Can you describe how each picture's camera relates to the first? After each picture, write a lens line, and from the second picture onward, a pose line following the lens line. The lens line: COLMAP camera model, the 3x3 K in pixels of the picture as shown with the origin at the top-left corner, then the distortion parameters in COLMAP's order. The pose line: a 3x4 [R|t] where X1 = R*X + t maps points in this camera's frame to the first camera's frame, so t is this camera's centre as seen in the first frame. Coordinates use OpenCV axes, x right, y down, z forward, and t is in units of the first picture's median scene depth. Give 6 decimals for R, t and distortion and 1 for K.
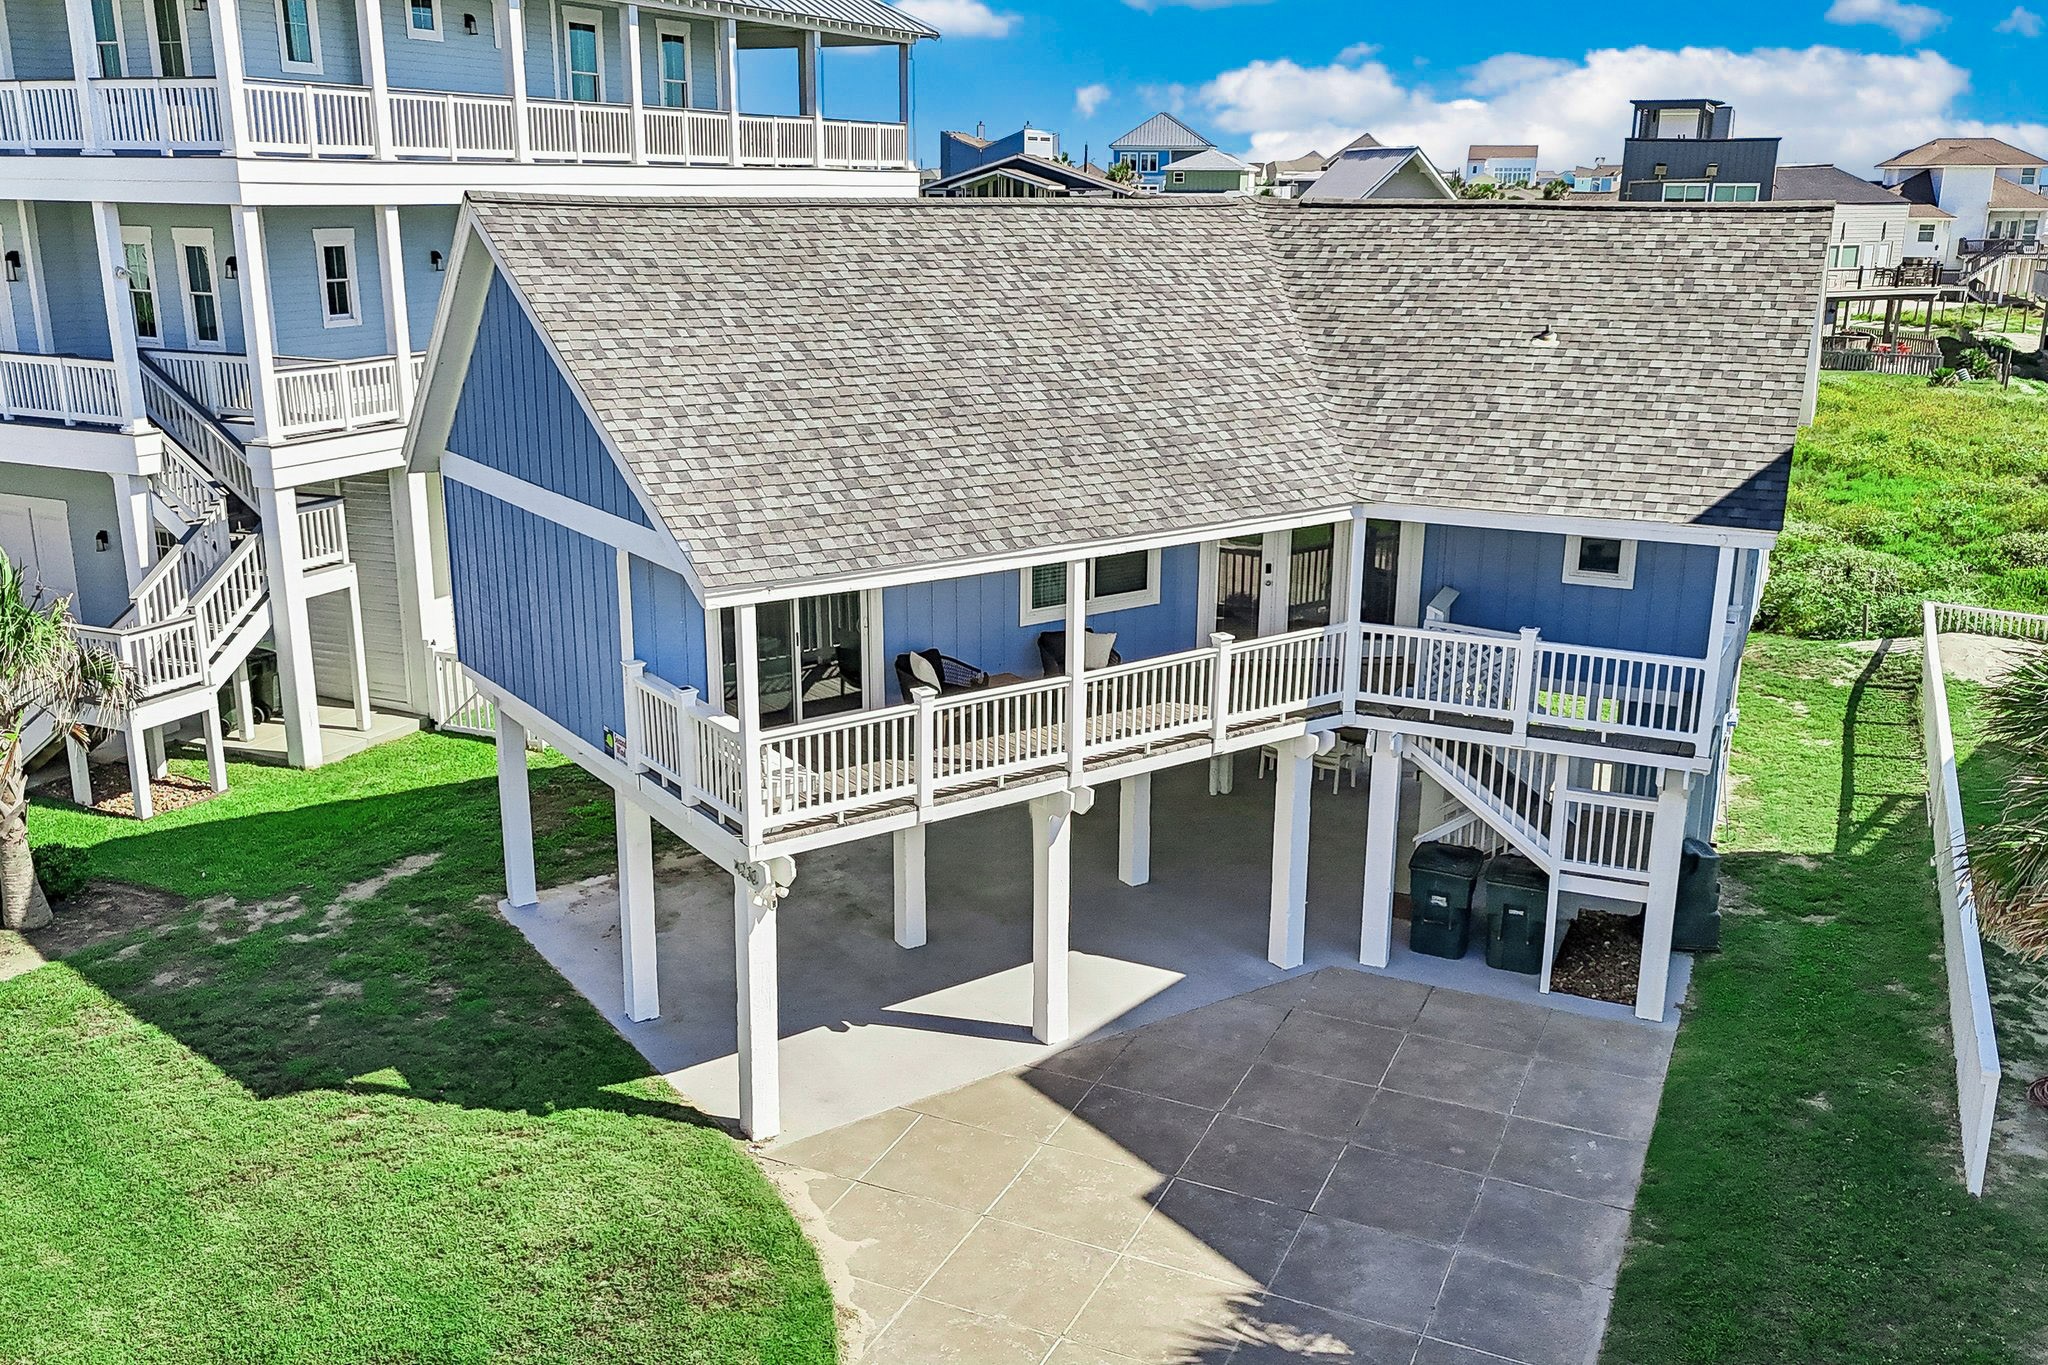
lens RADIAL K [[1784.5, 0, 1024.0], [0, 1784.5, 682.5], [0, 0, 1]] dist [0.117289, -0.161286]
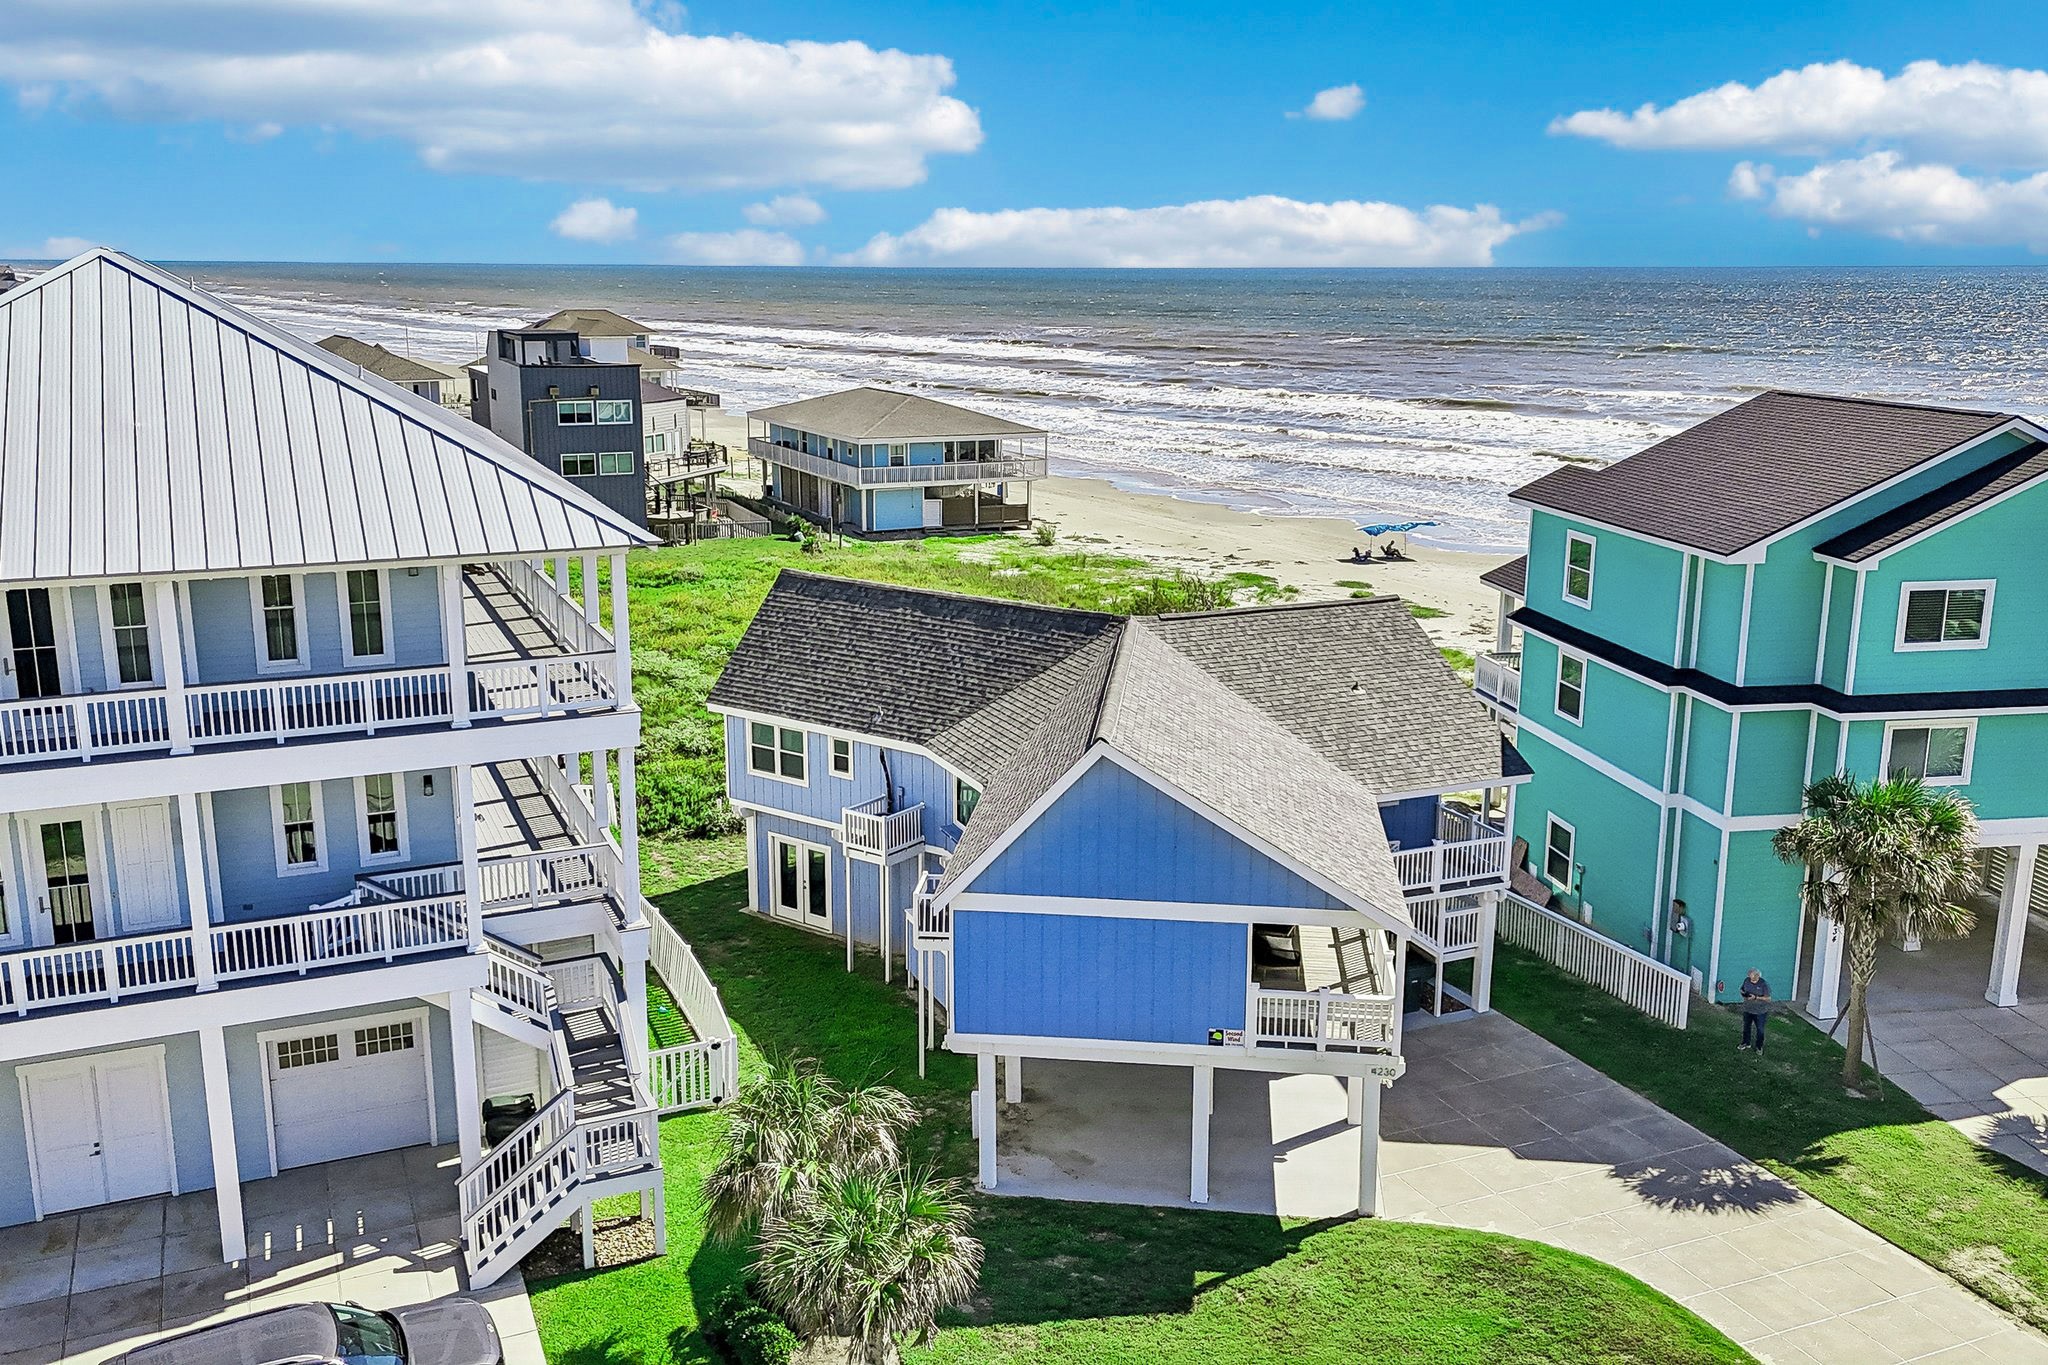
lens RADIAL K [[1784.5, 0, 1024.0], [0, 1784.5, 682.5], [0, 0, 1]] dist [0.117289, -0.161286]
pose [[0.661472, -0.176554, 0.728892, -1.418317], [0.202423, 0.977854, 0.053158, -0.391292], [-0.722136, 0.112382, 0.682562, -0.059339]]
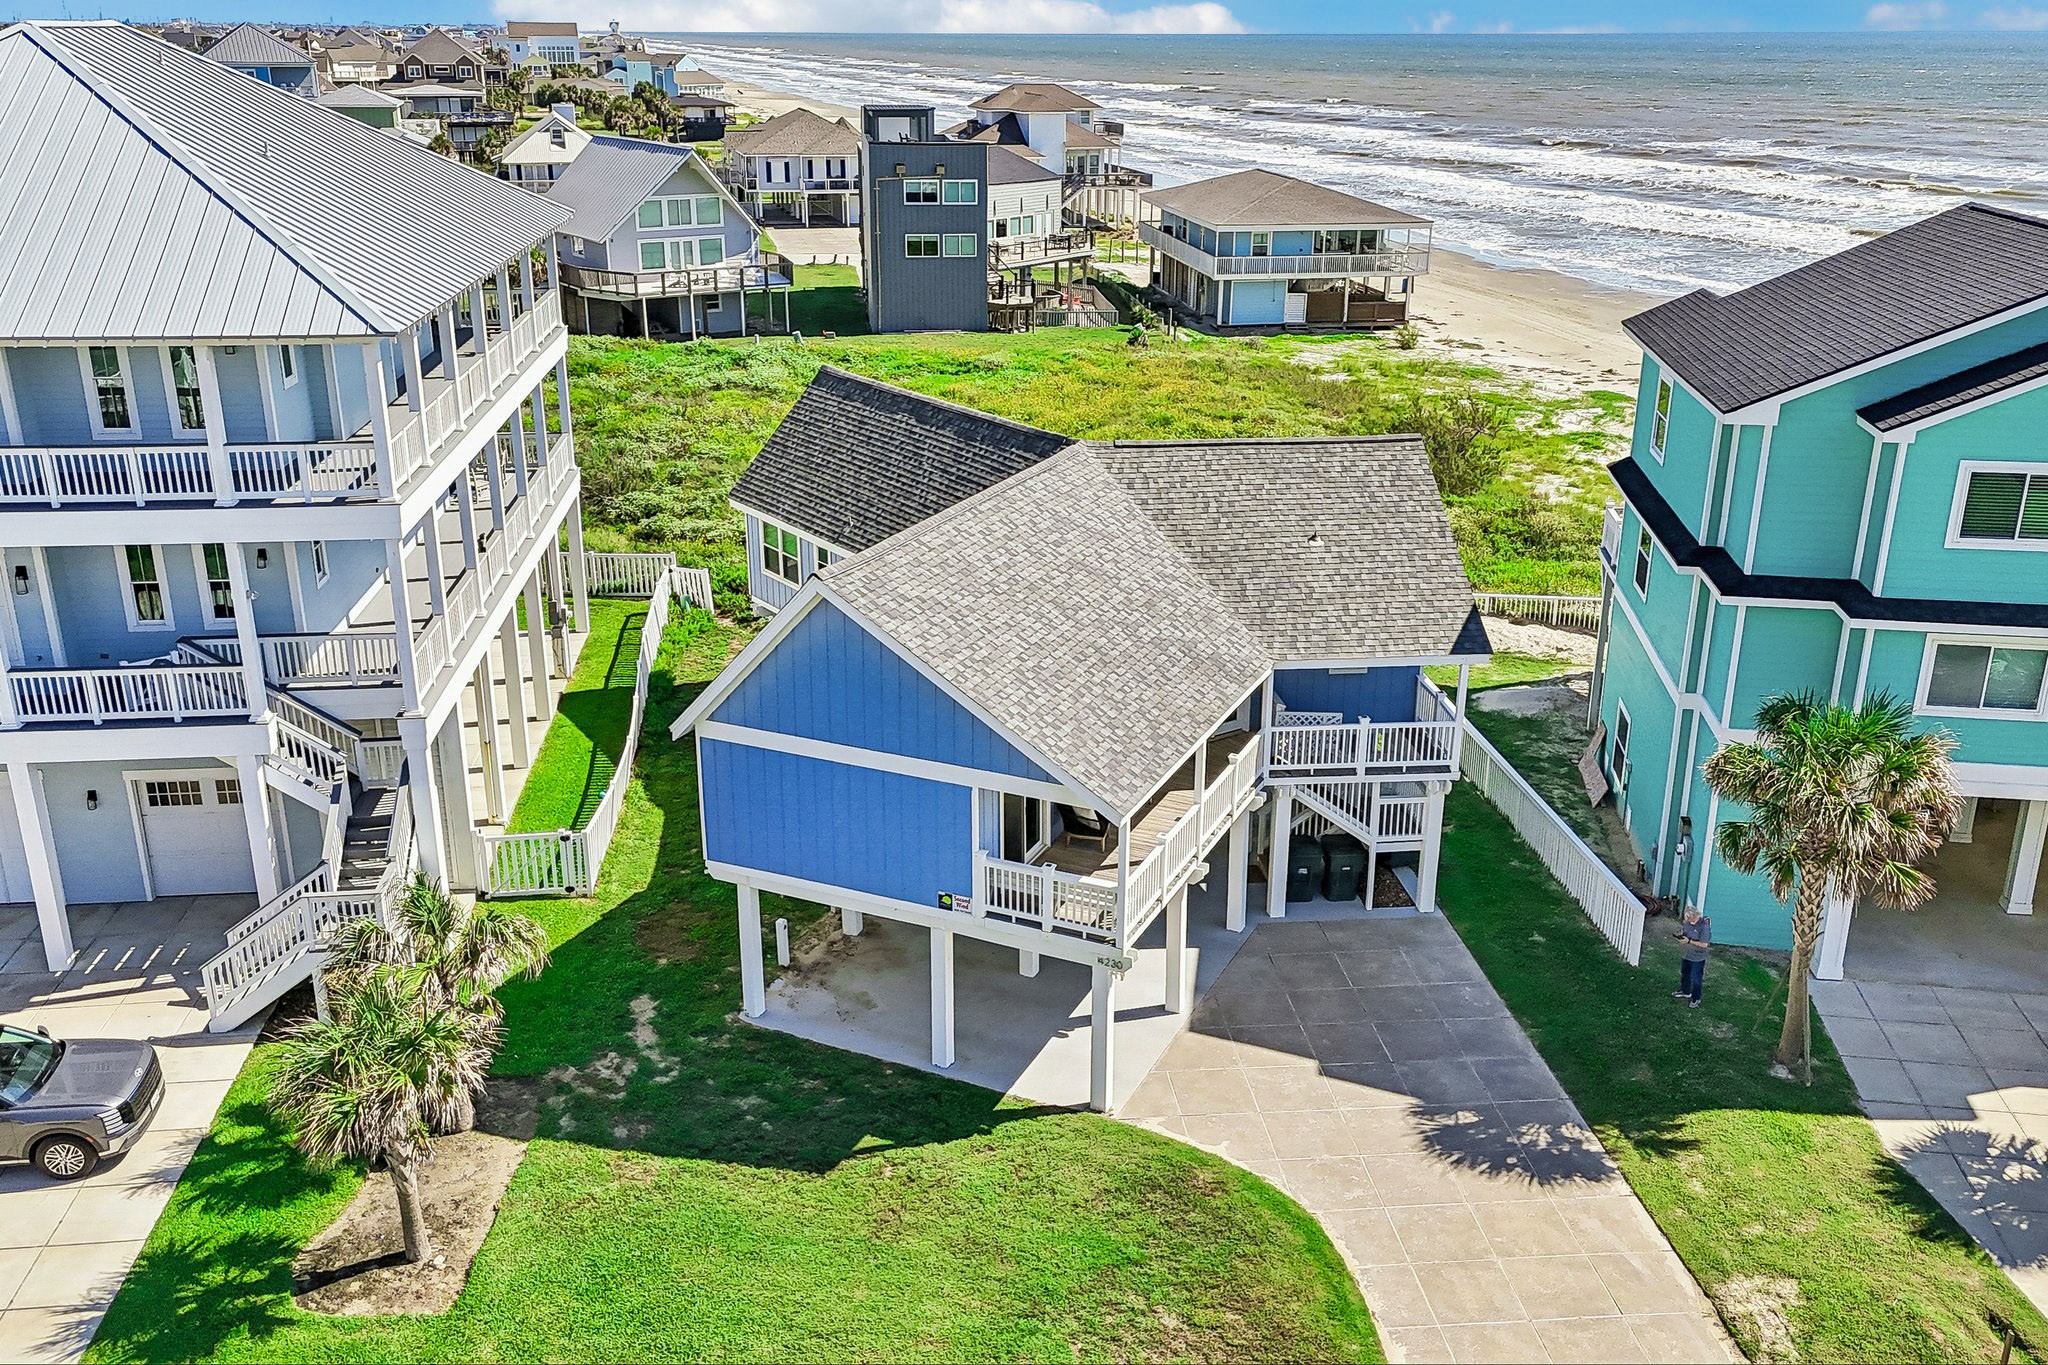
lens RADIAL K [[1784.5, 0, 1024.0], [0, 1784.5, 682.5], [0, 0, 1]] dist [0.117289, -0.161286]
pose [[0.864260, -0.176962, 0.470892, -0.820351], [0.138560, 0.983615, 0.115336, -0.307307], [-0.483587, -0.034434, 0.874619, -0.384873]]
